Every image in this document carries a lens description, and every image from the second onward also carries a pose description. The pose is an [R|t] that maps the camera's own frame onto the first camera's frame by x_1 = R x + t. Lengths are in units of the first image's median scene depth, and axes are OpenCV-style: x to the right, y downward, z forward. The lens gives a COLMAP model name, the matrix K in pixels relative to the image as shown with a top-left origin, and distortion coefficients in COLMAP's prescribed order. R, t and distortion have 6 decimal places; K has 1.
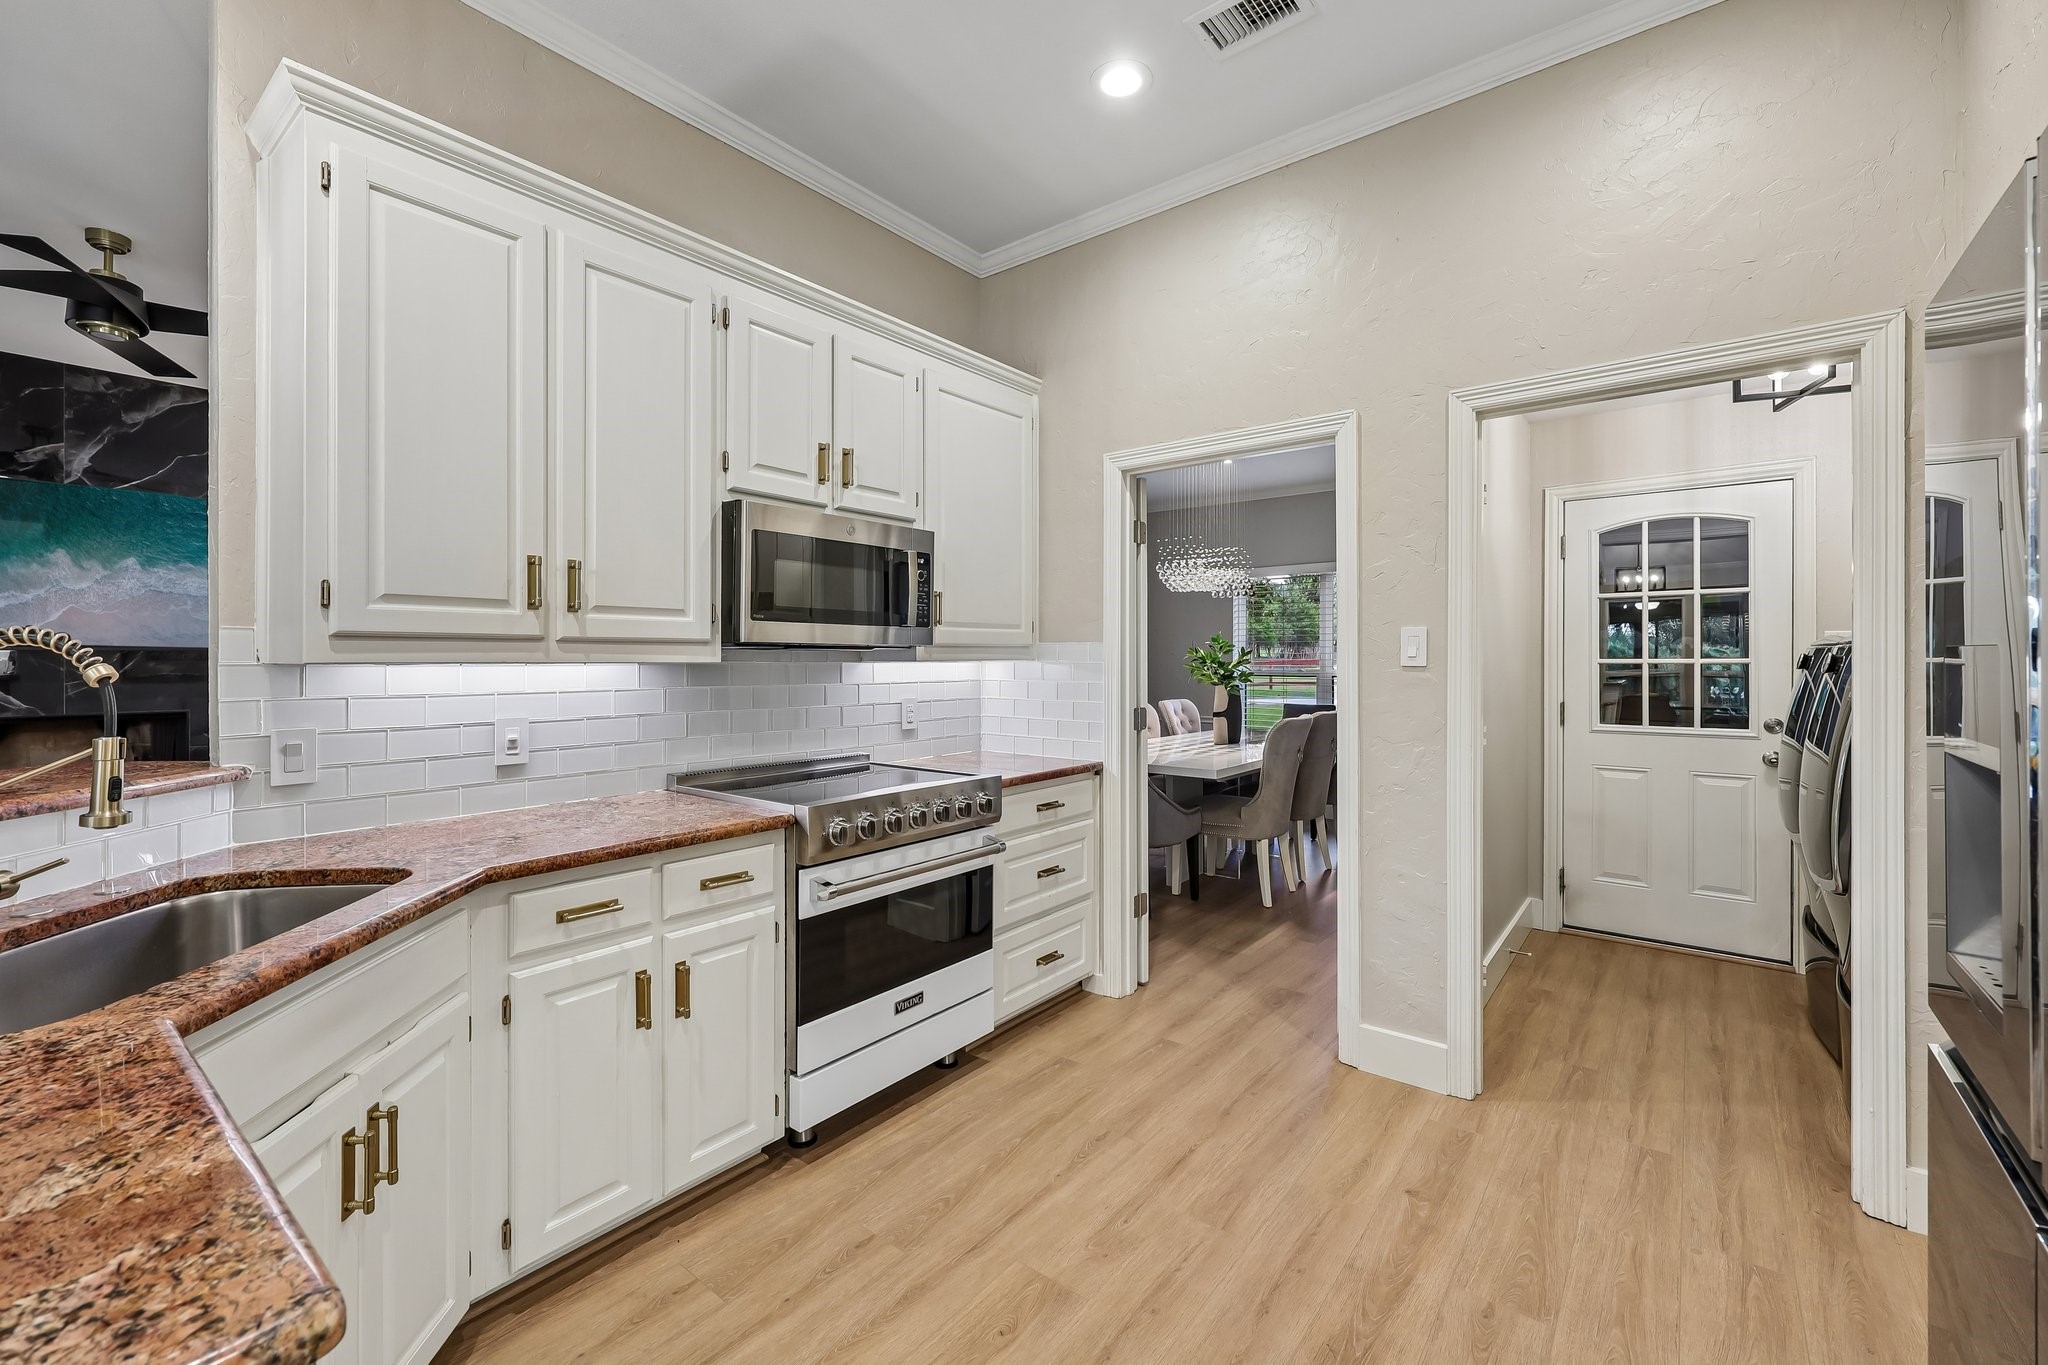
lens RADIAL K [[847.6, 0, 1034.9], [0, 847.6, 655.5], [0, 0, 1]] dist [-0.000090, 0.000394]
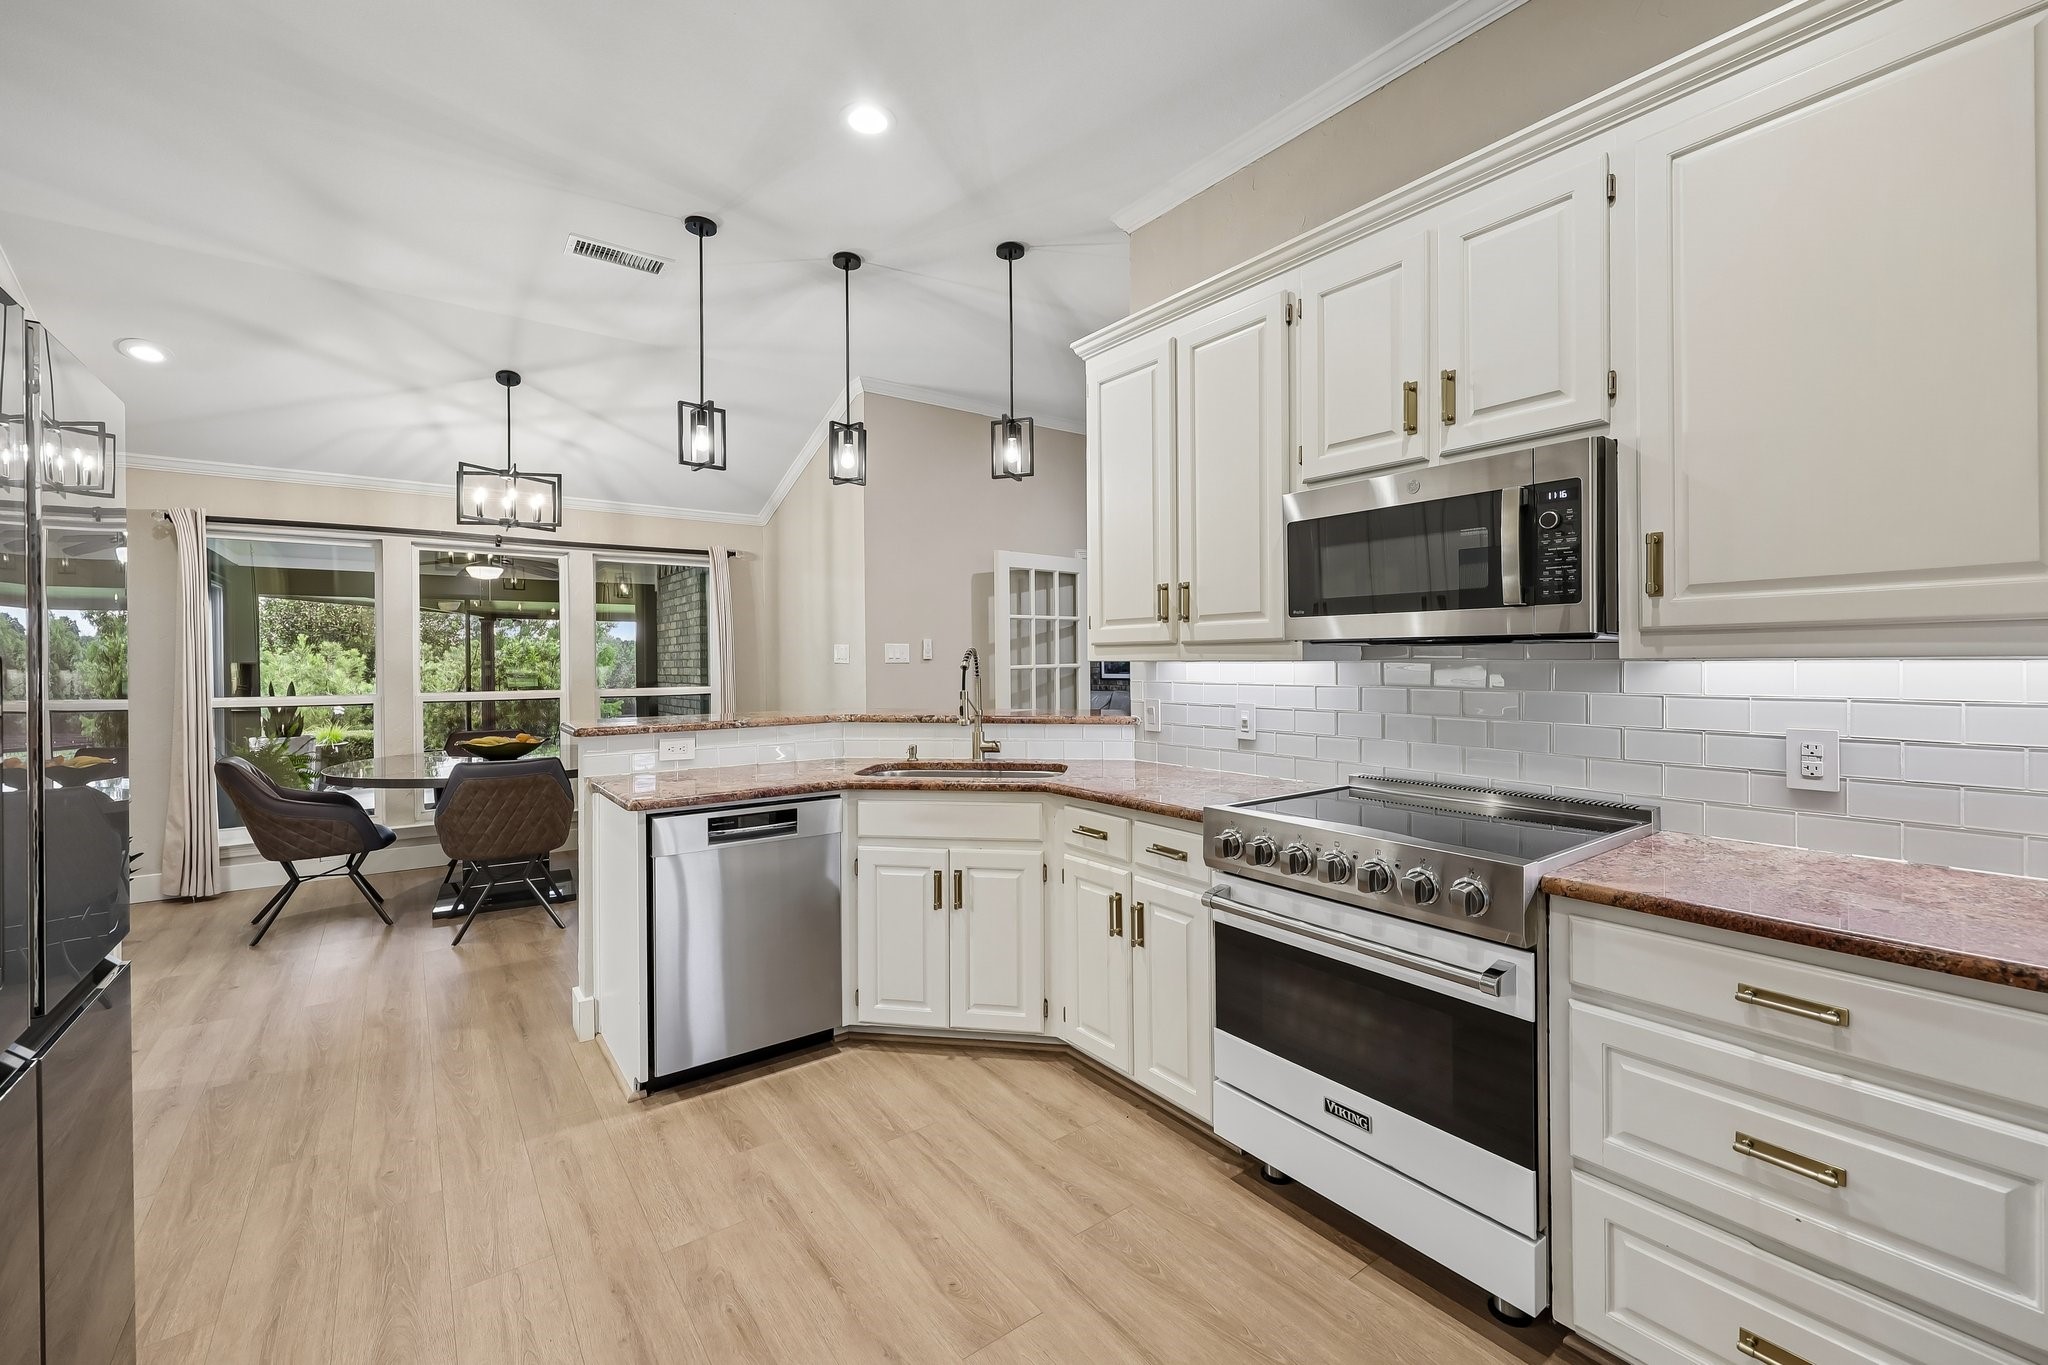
lens RADIAL K [[847.6, 0, 1026.8], [0, 847.6, 663.8], [0, 0, 1]] dist [-0.000090, 0.000394]
pose [[-0.269678, 0.007278, -0.962923, 0.632872], [0.010023, 0.999938, 0.004750, 0.003459], [0.962898, -0.008370, -0.269735, 0.907614]]
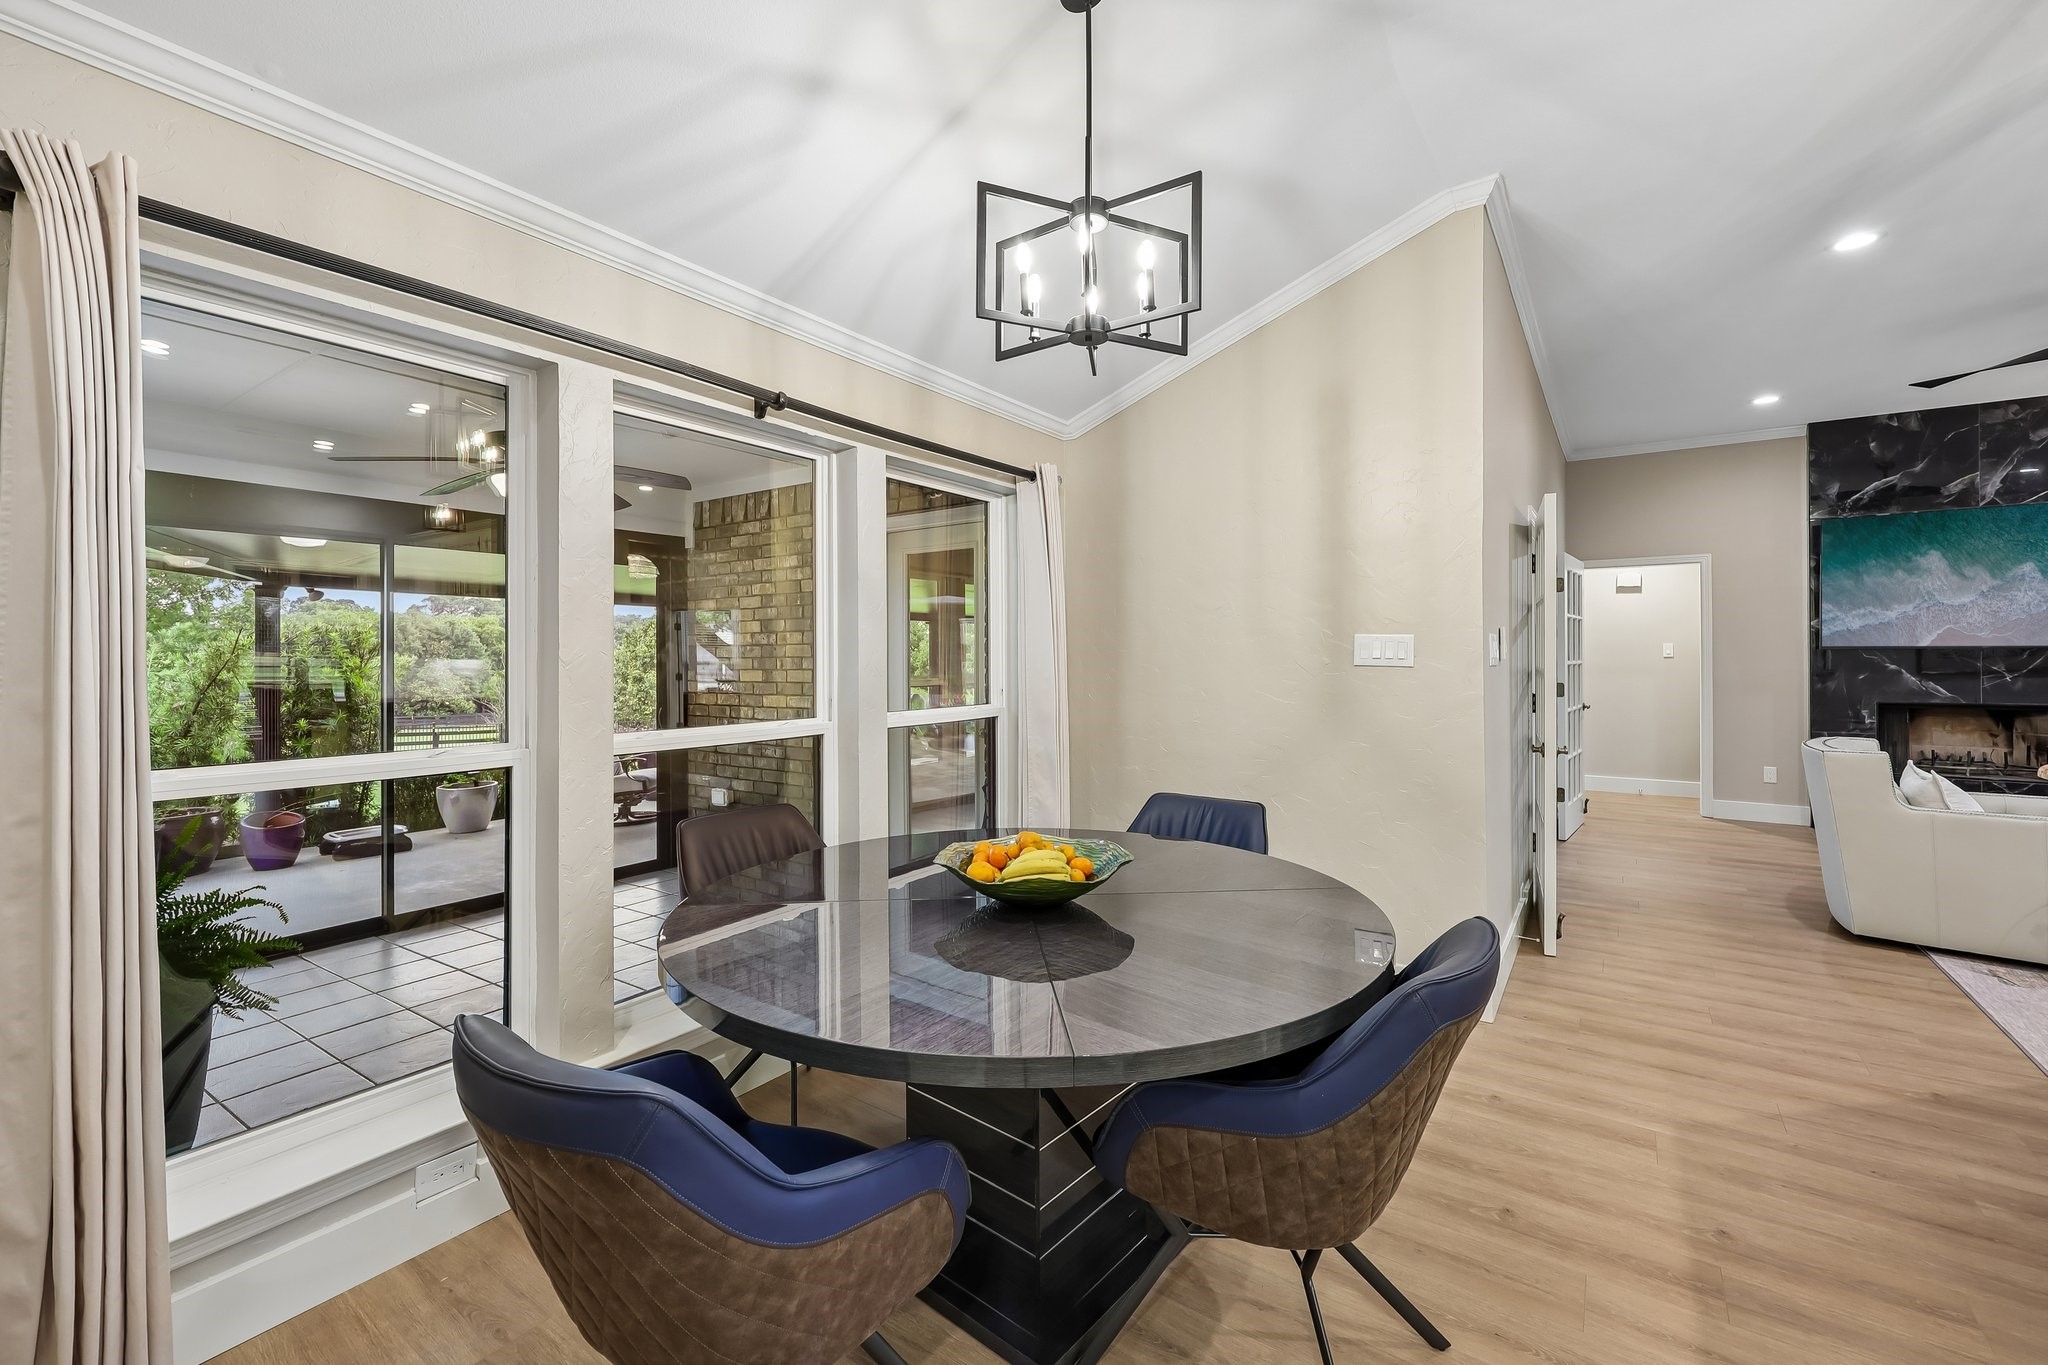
lens RADIAL K [[859.3, 0, 998.8], [0, 859.3, 653.7], [0, 0, 1]] dist [-0.001866, -0.000290]
pose [[0.049692, -0.004231, -0.998756, -0.063998], [0.007262, 0.999966, -0.003875, -0.008950], [0.998738, -0.007061, 0.049721, -0.777063]]
